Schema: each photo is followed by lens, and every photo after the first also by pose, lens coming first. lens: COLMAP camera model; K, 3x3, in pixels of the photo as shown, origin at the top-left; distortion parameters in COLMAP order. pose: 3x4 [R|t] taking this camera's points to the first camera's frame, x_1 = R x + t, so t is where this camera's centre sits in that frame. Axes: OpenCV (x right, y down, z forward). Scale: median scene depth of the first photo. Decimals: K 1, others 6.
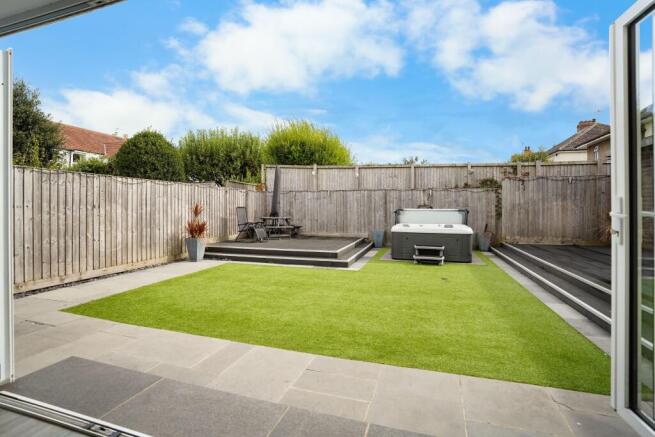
lens RADIAL K [[326.4, 0, 324.5], [0, 326.4, 212.3], [0, 0, 1]] dist [-0.043556, 0.008340]
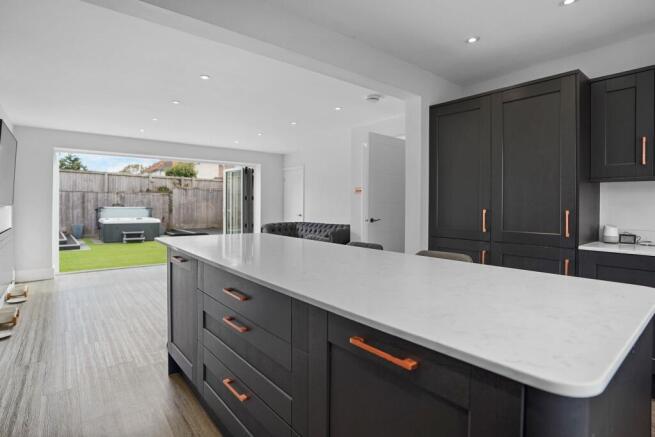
lens RADIAL K [[326.4, 0, 324.2], [0, 326.4, 212.6], [0, 0, 1]] dist [-0.043556, 0.008340]
pose [[0.540736, -0.018248, 0.840994, -0.360768], [0.004994, 0.999817, 0.018483, -0.007299], [-0.841177, -0.005795, 0.540728, -0.450997]]
